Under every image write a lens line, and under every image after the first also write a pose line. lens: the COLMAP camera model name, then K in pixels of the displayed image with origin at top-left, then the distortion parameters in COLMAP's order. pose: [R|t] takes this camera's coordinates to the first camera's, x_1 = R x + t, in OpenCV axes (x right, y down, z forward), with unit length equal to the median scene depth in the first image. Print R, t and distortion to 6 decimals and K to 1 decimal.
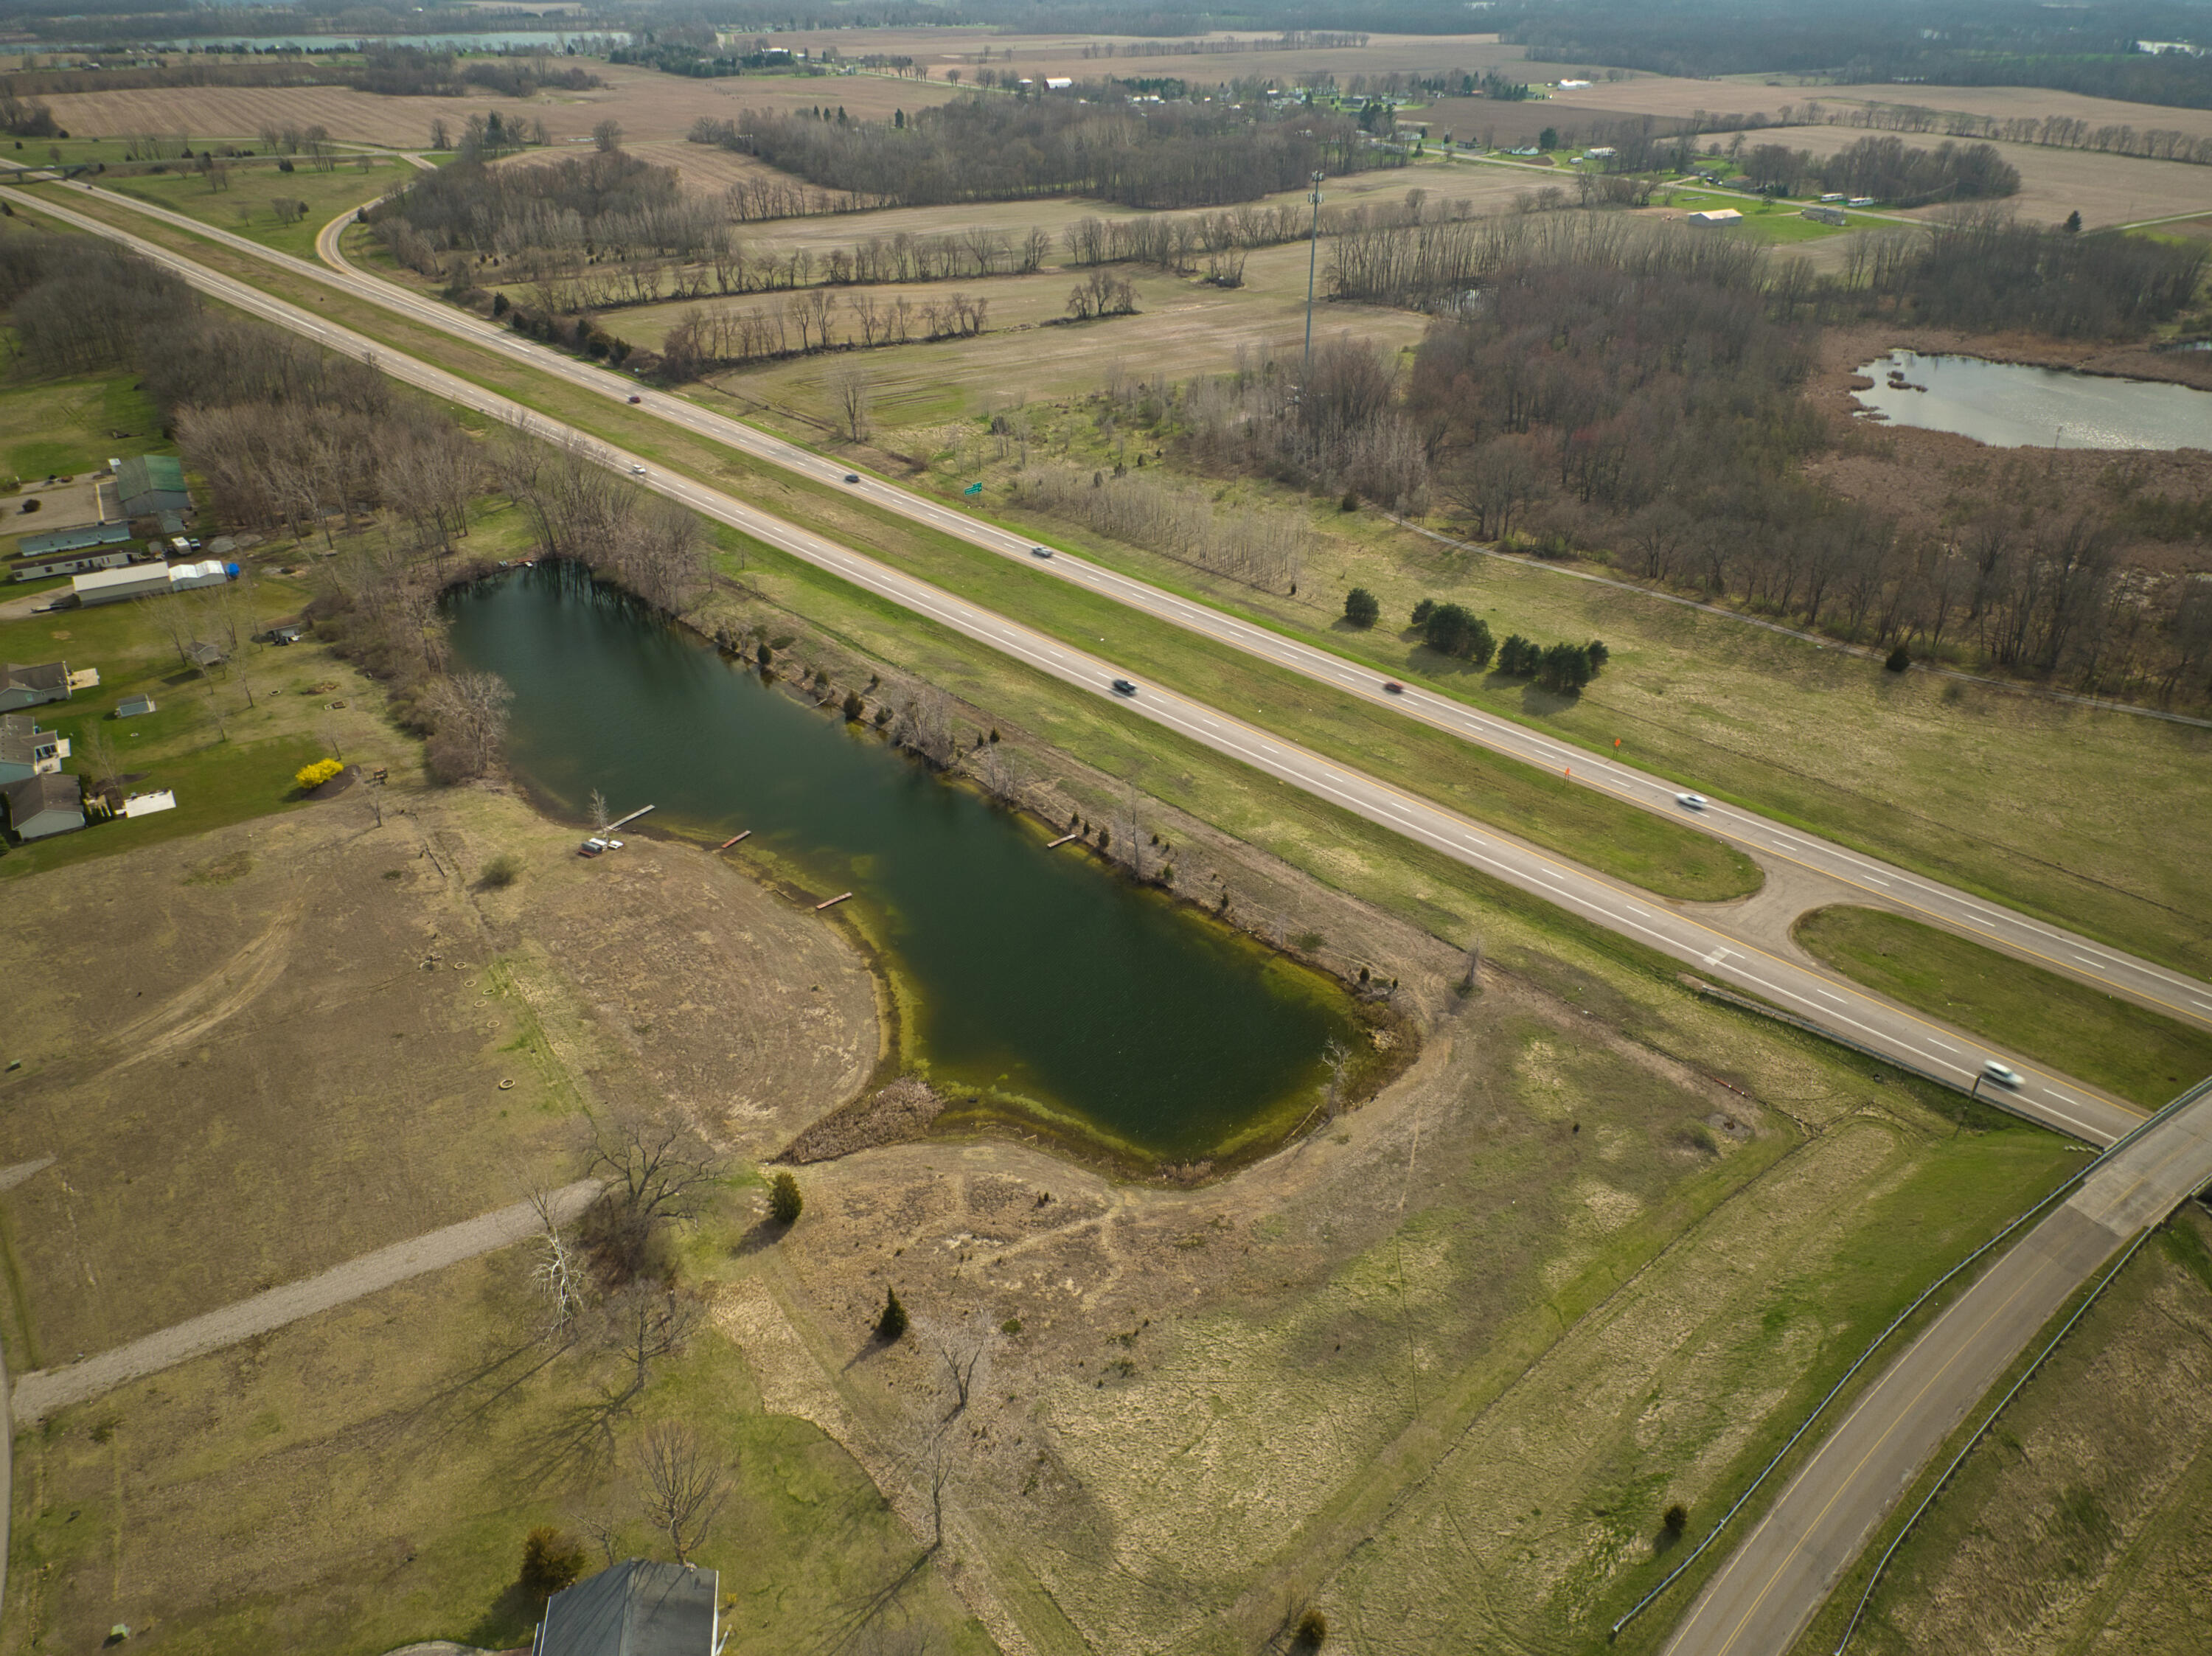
lens RADIAL K [[1564.3, 0, 1104.5], [0, 1564.3, 831.8], [0, 0, 1]] dist [0.030415, -0.044589]
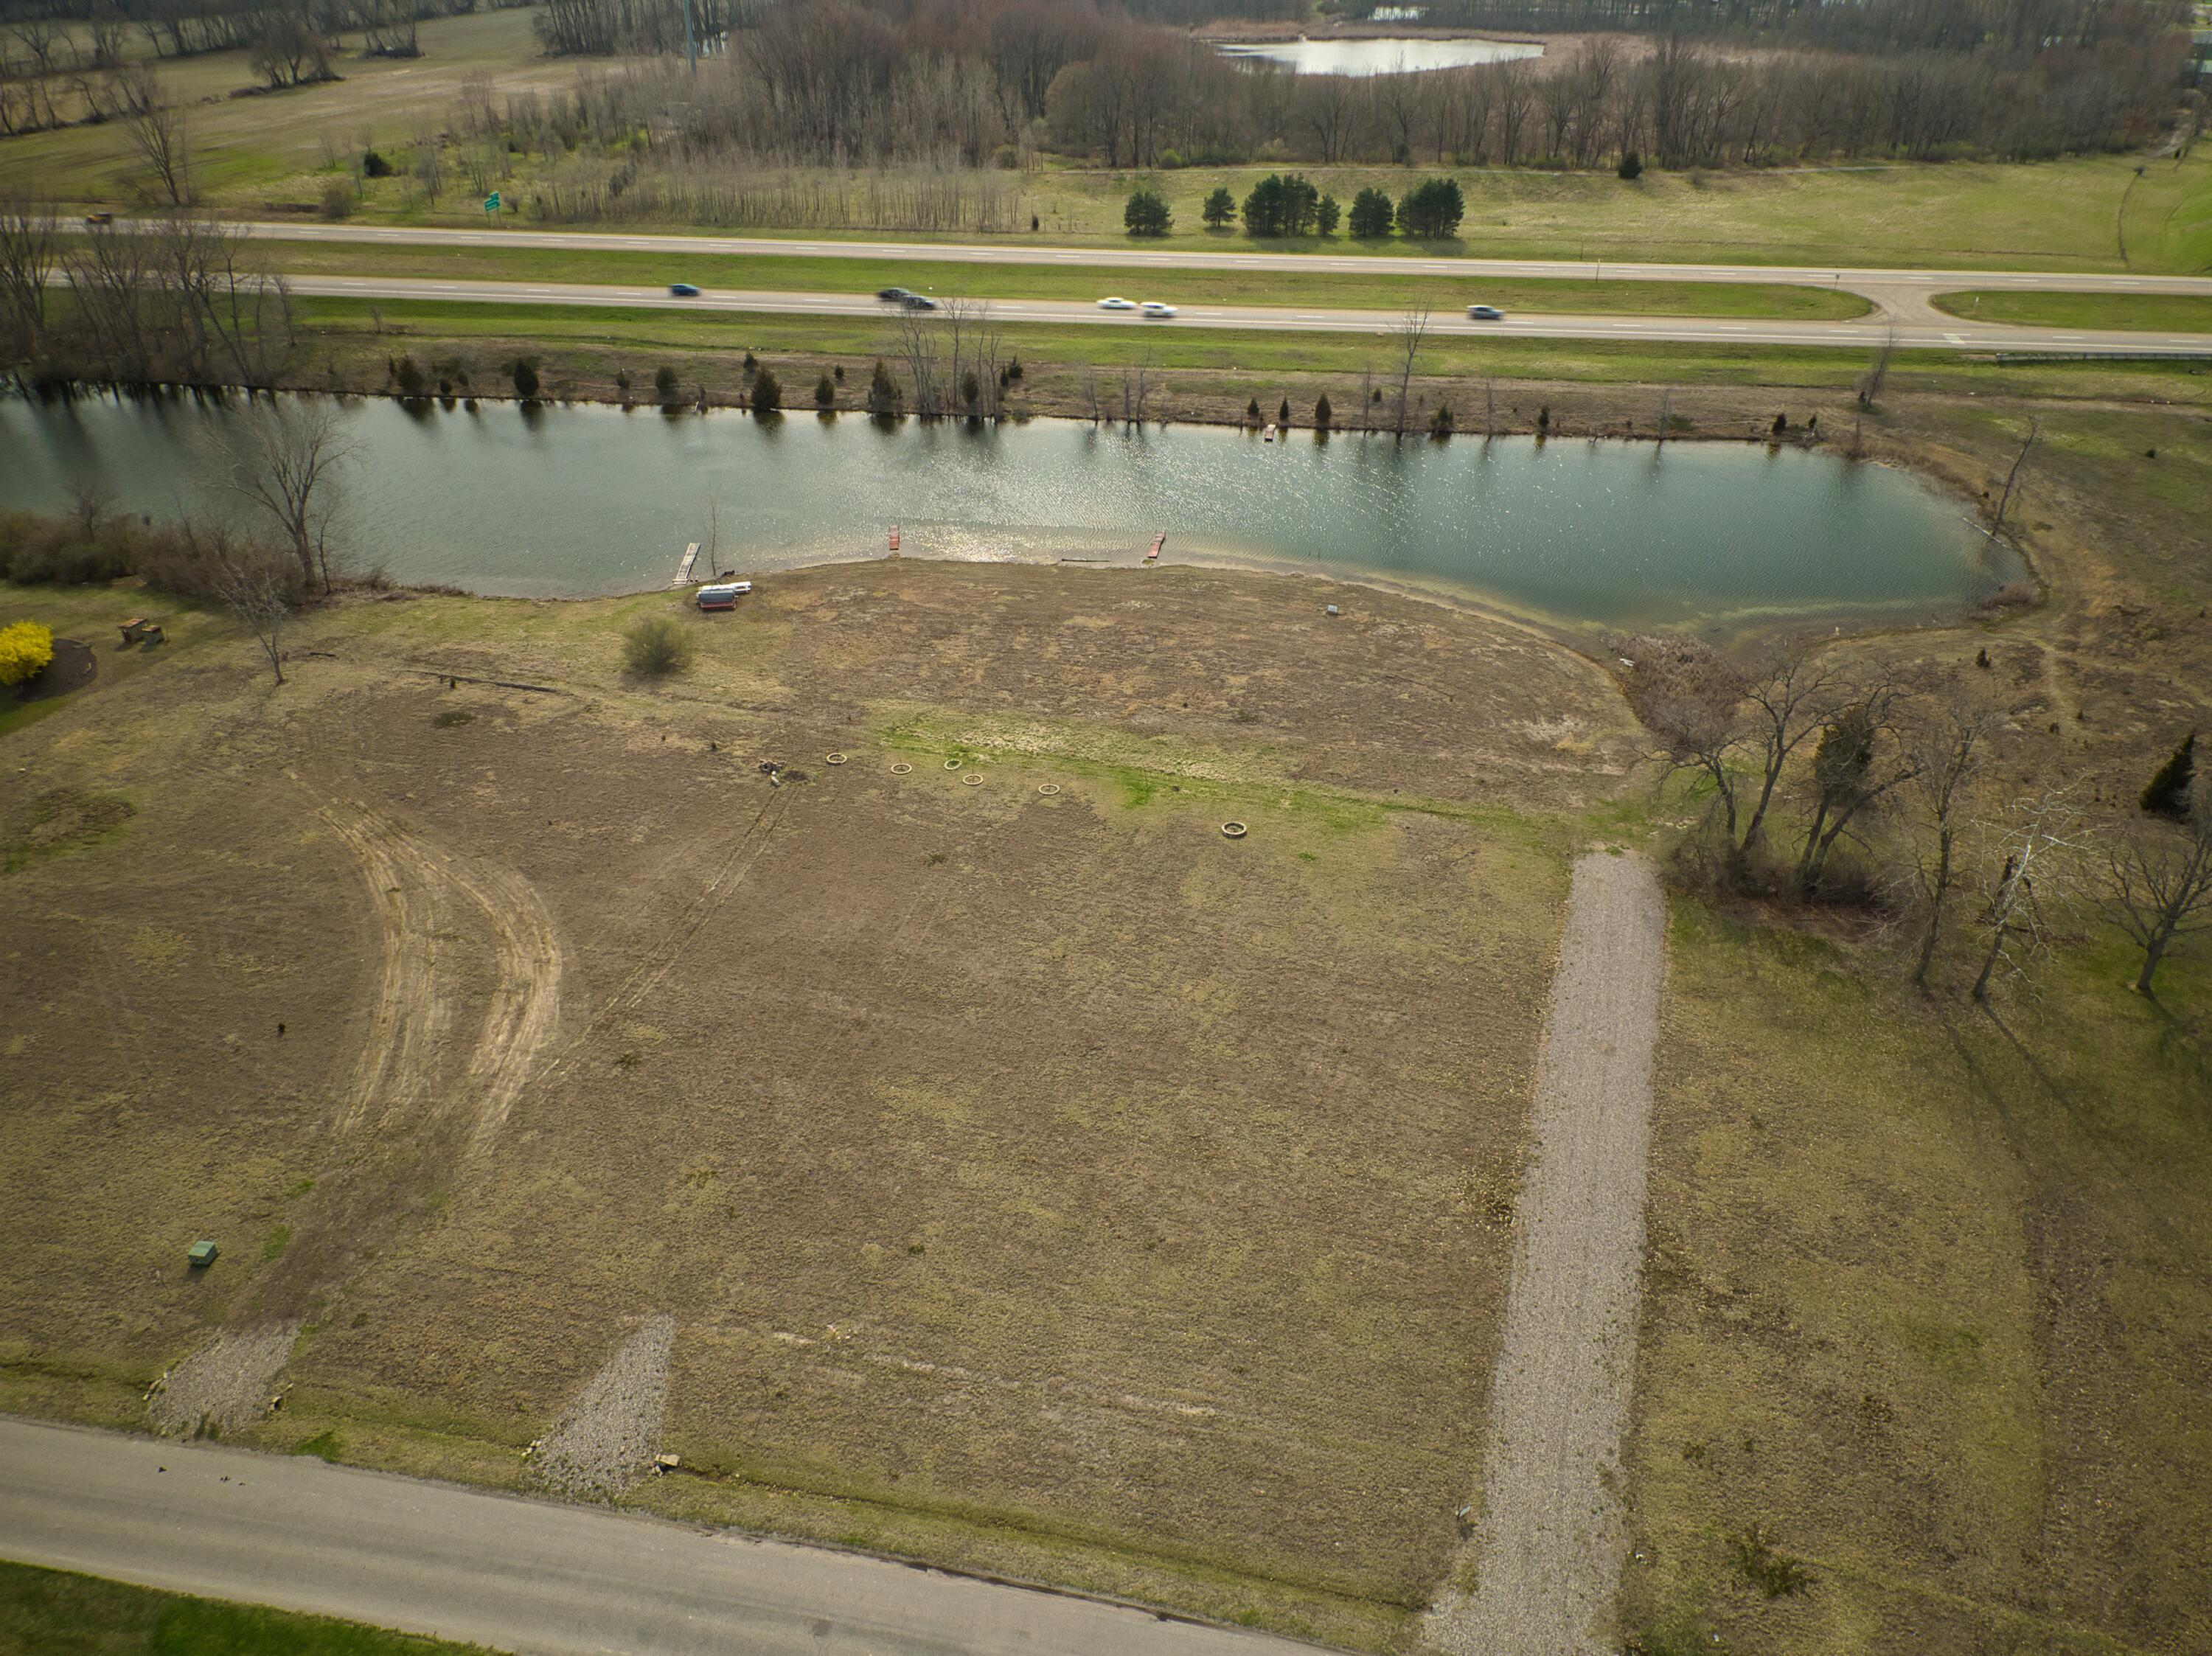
lens RADIAL K [[1572.0, 0, 1111.6], [0, 1572.0, 827.1], [0, 0, 1]] dist [0.032971, -0.048228]
pose [[0.765154, -0.338711, 0.547553, -0.438135], [0.318834, 0.938175, 0.134806, 0.044678], [-0.559361, 0.071431, 0.825841, 0.352777]]
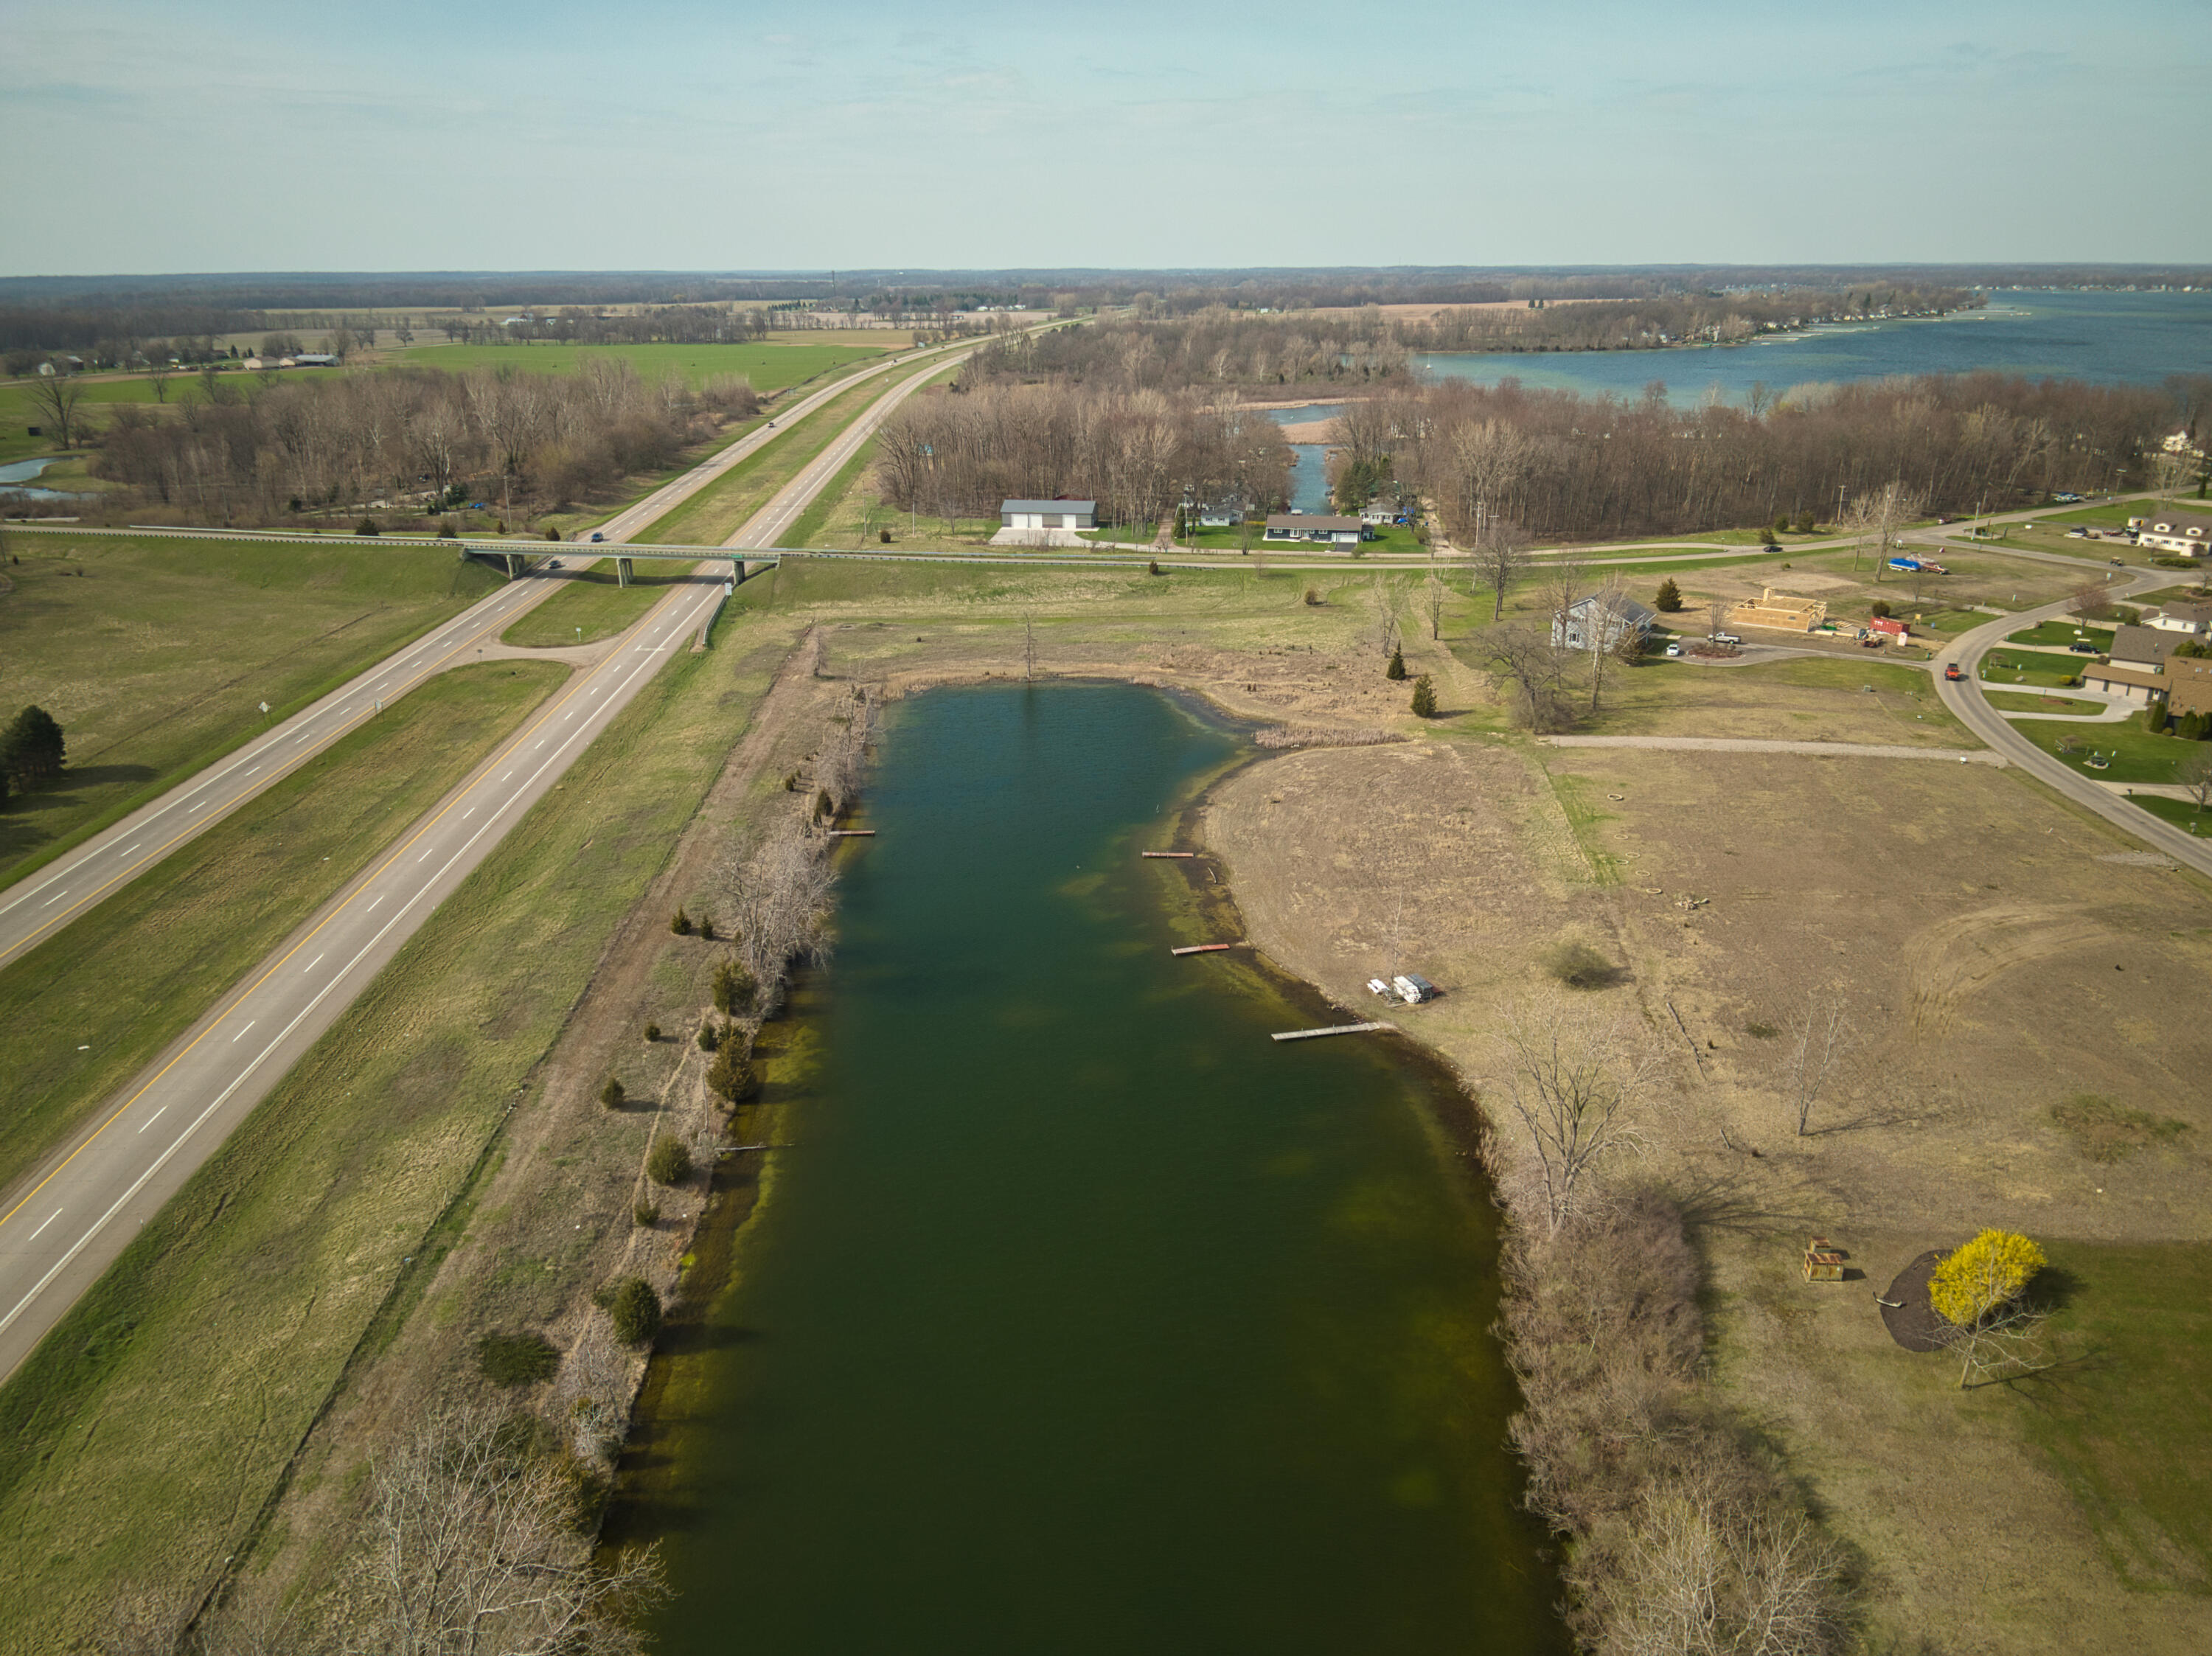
lens RADIAL K [[1564.3, 0, 1104.5], [0, 1564.3, 831.8], [0, 0, 1]] dist [0.030415, -0.044589]
pose [[-0.767034, -0.211856, 0.605621, -0.451744], [0.323087, 0.687966, 0.649860, -0.348016], [-0.554323, 0.694133, -0.459245, 1.011091]]
